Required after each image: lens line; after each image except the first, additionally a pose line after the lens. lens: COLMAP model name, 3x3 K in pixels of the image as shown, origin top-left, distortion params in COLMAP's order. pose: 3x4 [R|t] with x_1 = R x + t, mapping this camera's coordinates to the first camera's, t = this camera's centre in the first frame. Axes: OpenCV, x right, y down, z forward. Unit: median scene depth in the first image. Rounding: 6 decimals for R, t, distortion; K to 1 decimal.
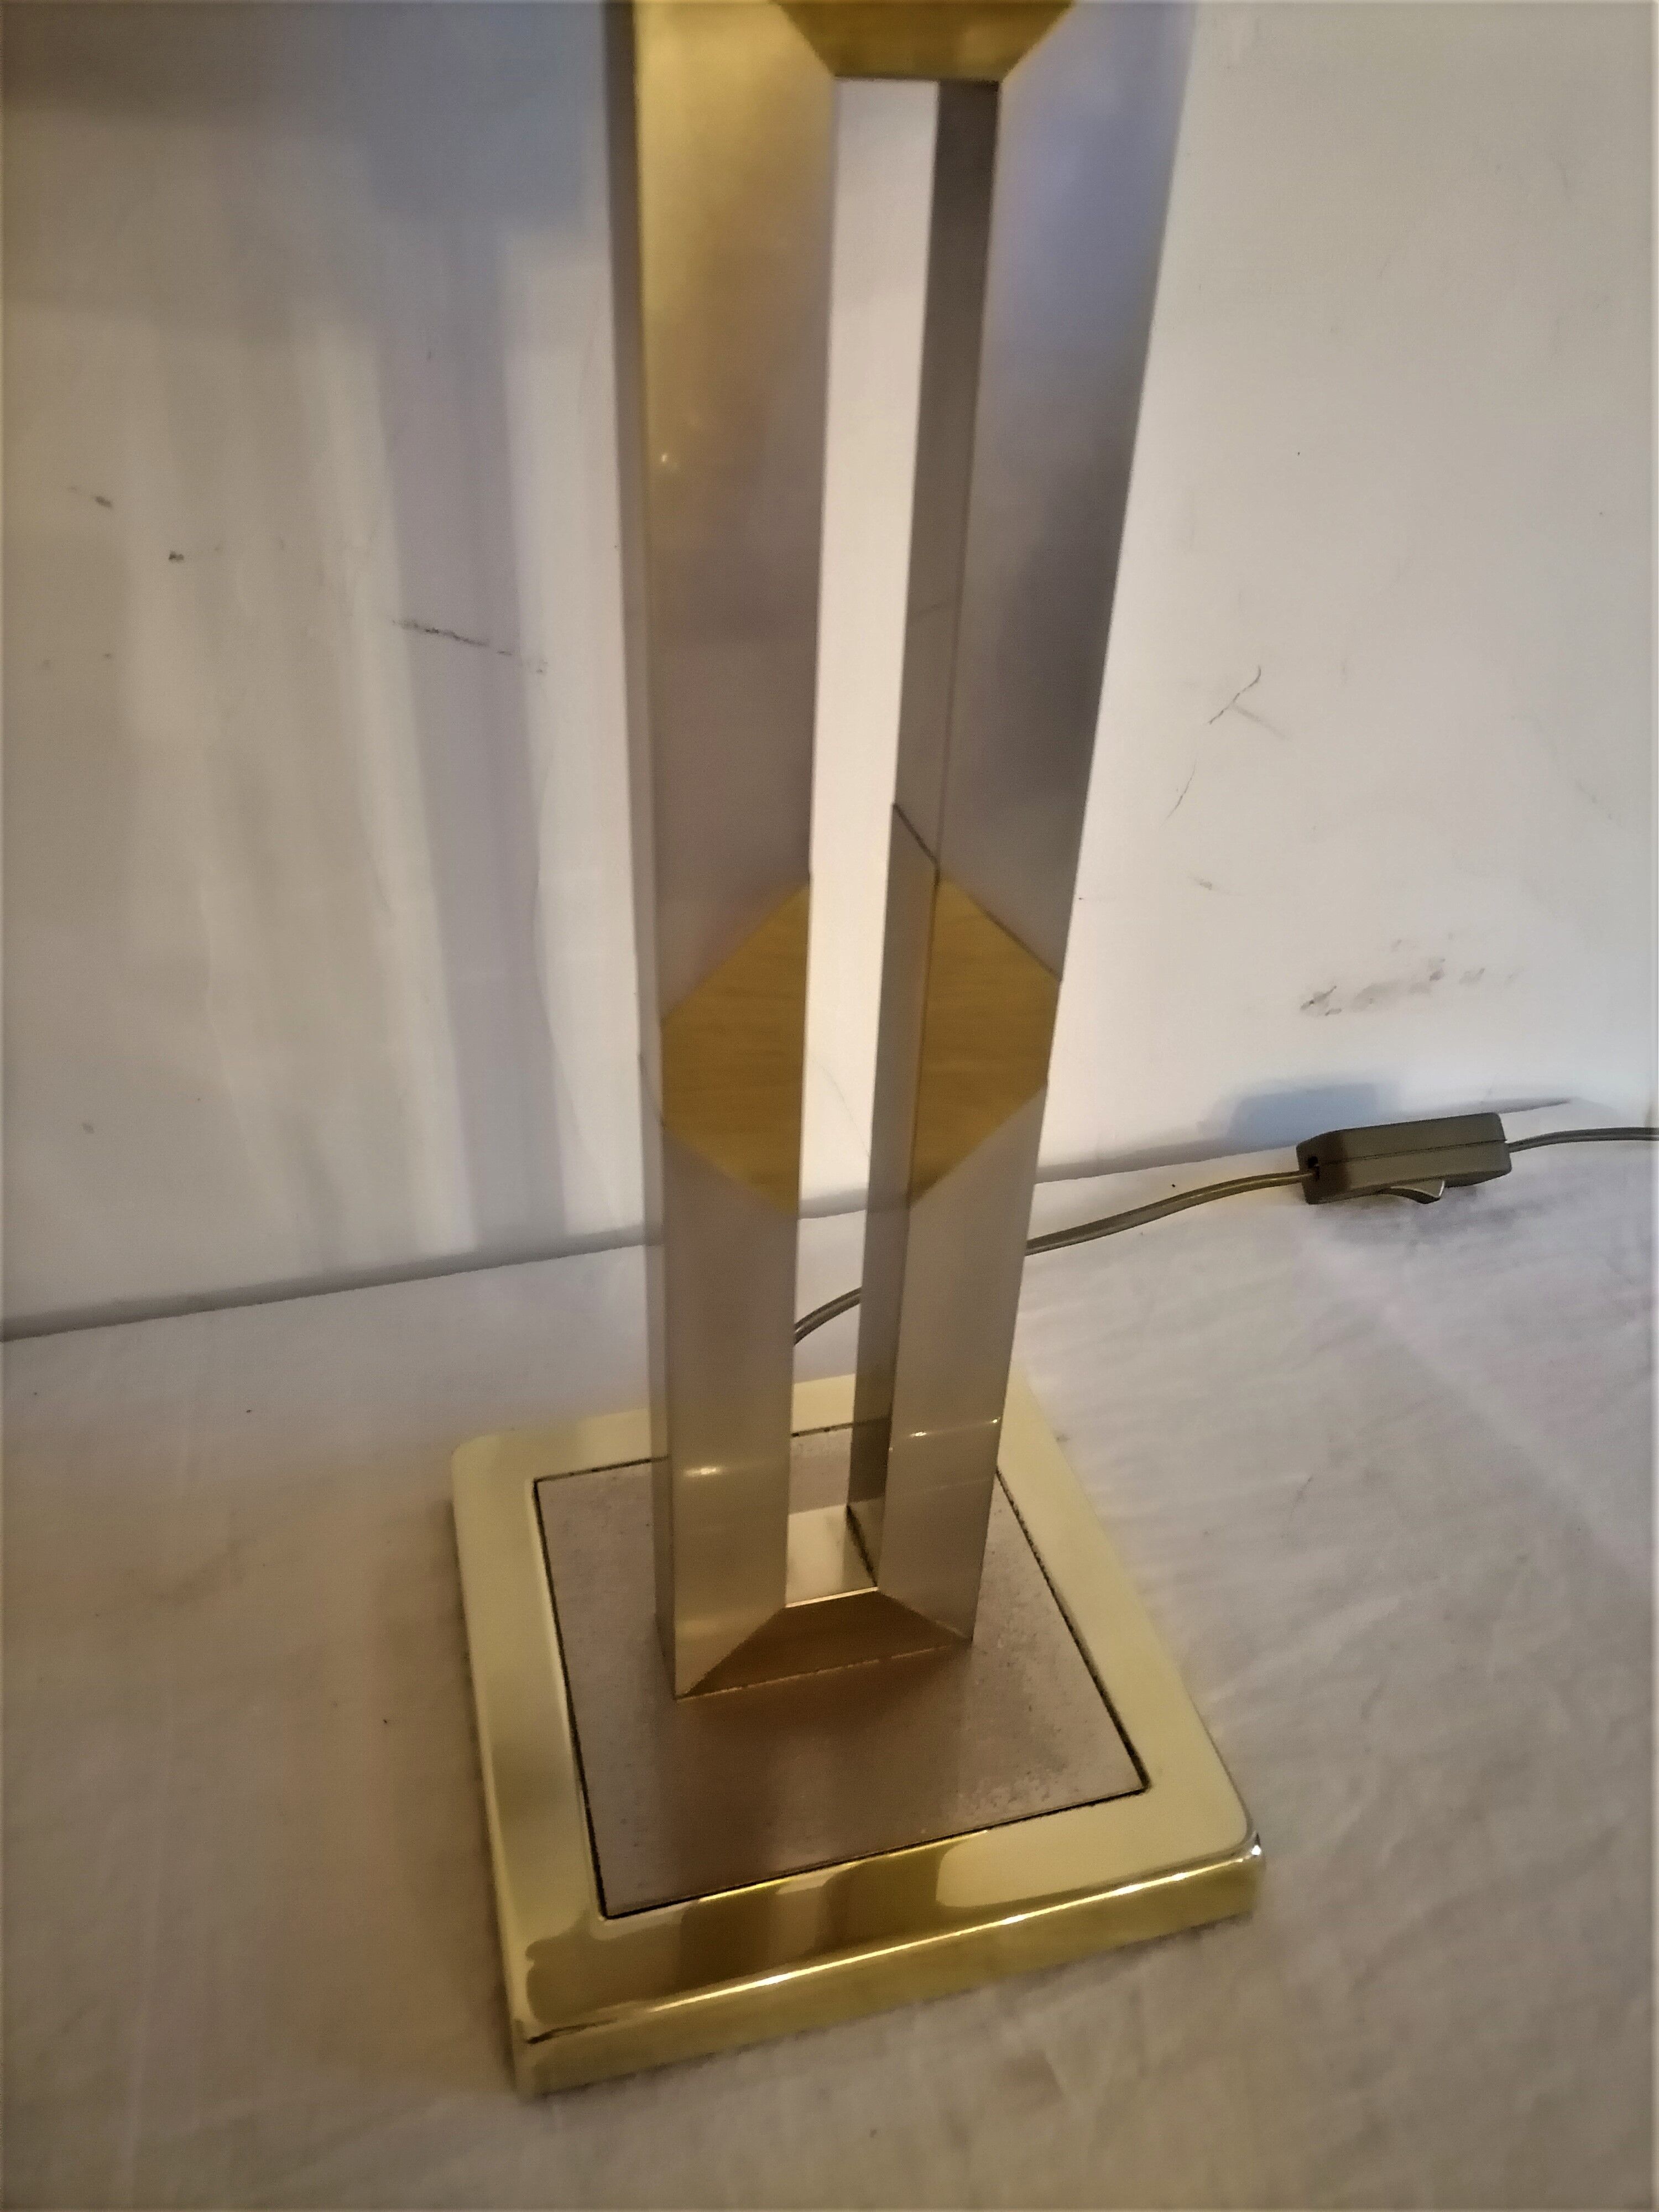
lens RADIAL K [[1659.8, 0, 834.5], [0, 1659.8, 1101.4], [0, 0, 1]] dist [0.013907, -0.023563]
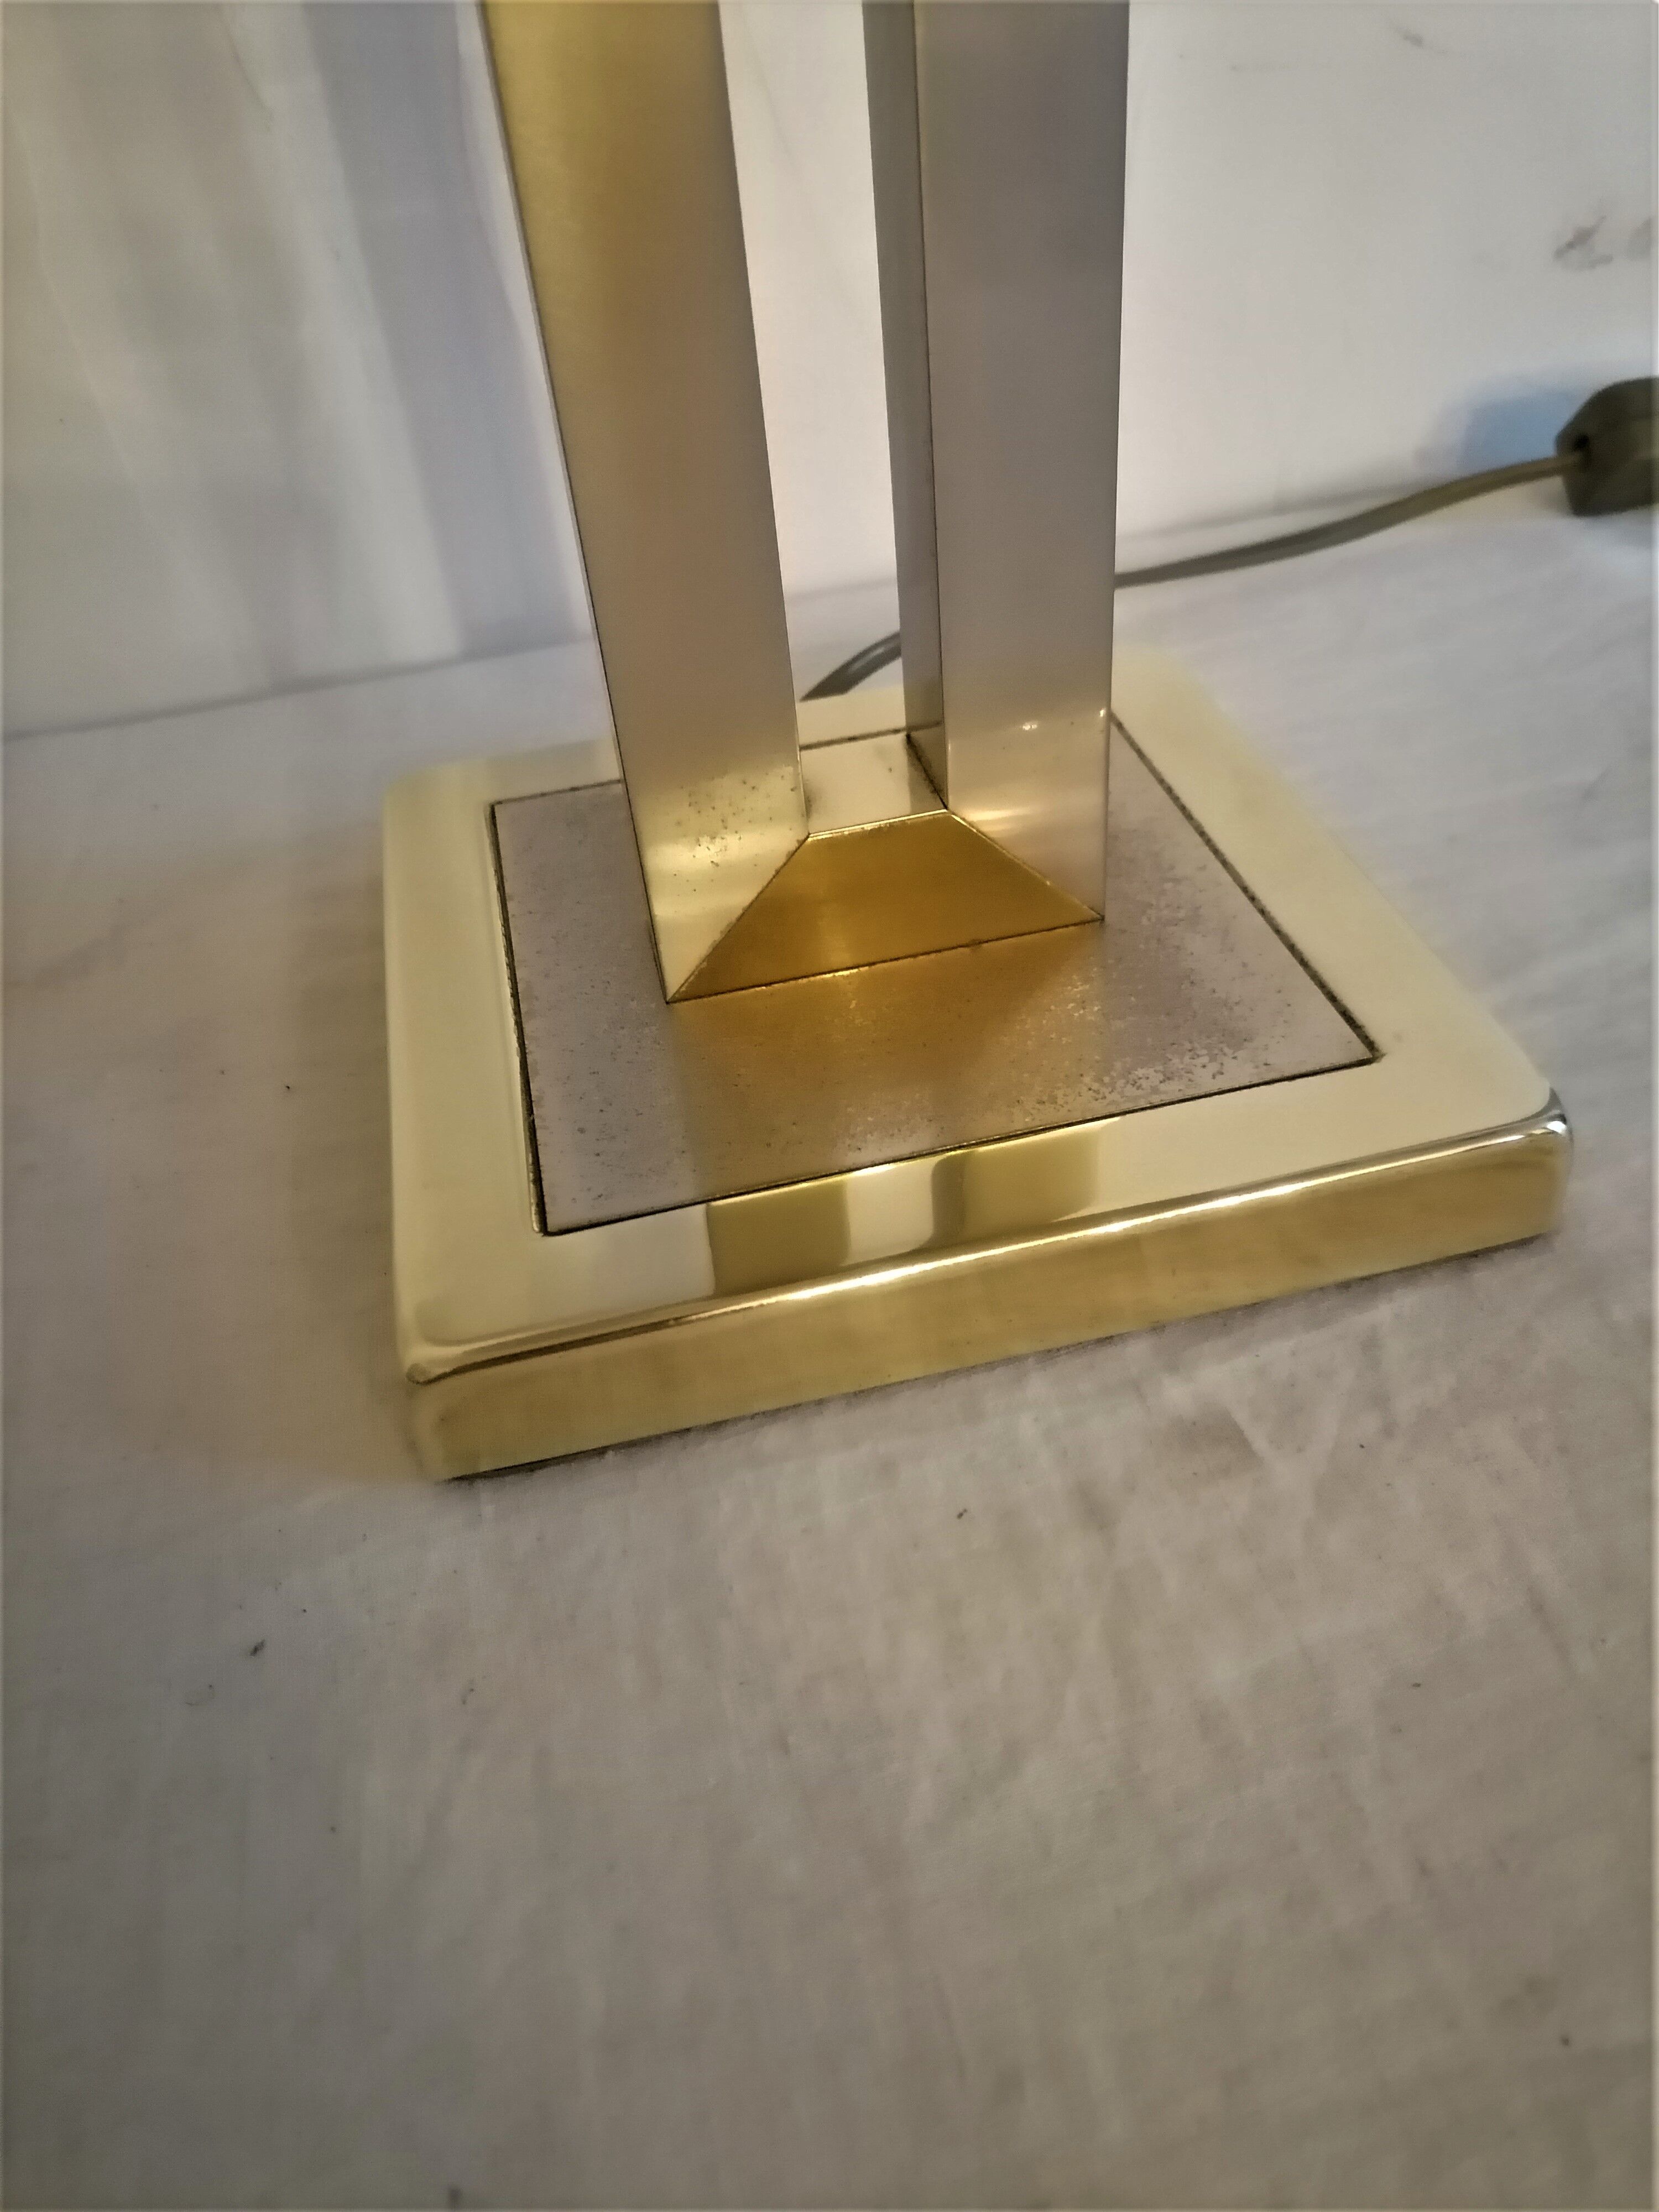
lens RADIAL K [[1659.8, 0, 839.0], [0, 1659.8, 1125.5], [0, 0, 1]] dist [0.013907, -0.023563]
pose [[0.991170, -0.061383, -0.117537, 0.051416], [0.074585, 0.990970, 0.111428, 0.332481], [0.109636, -0.119210, 0.986797, 0.316491]]
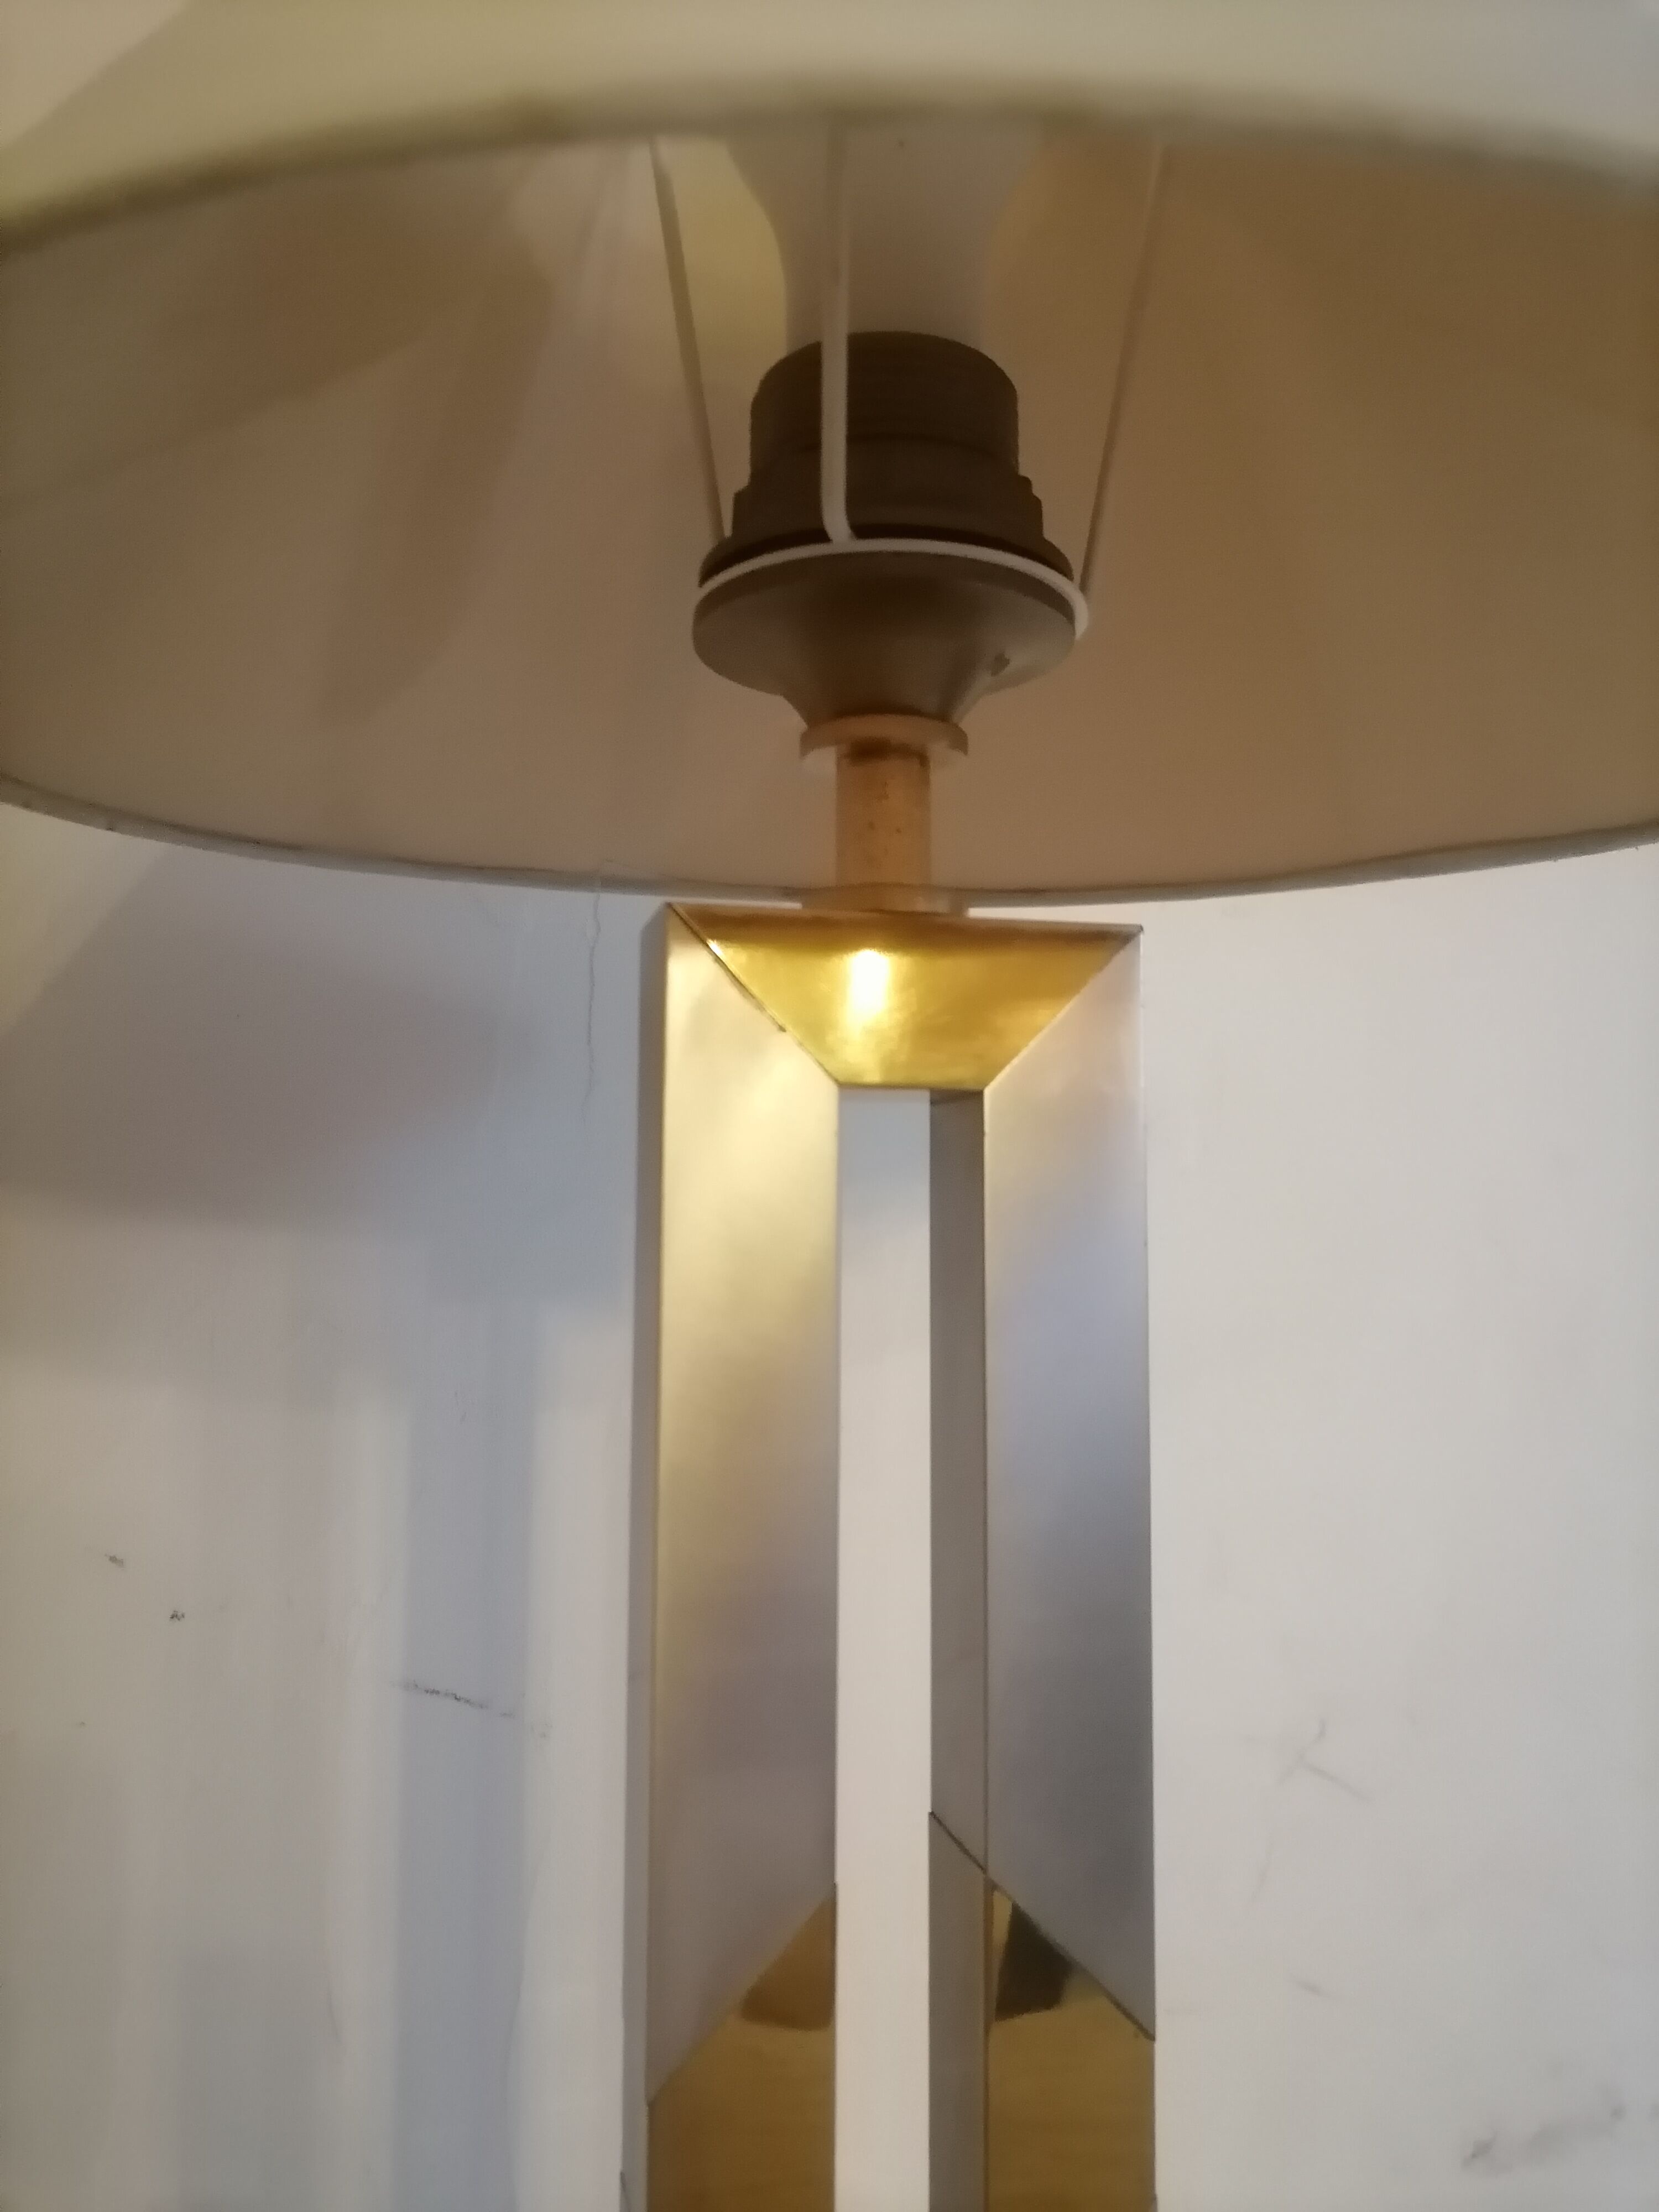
lens RADIAL K [[1659.8, 0, 832.4], [0, 1659.8, 1088.5], [0, 0, 1]] dist [0.013907, -0.023563]
pose [[0.999346, -0.035391, -0.007361, 0.003506], [0.023032, 0.780334, -0.624938, 0.049966], [0.027861, 0.624360, 0.780639, 0.067629]]
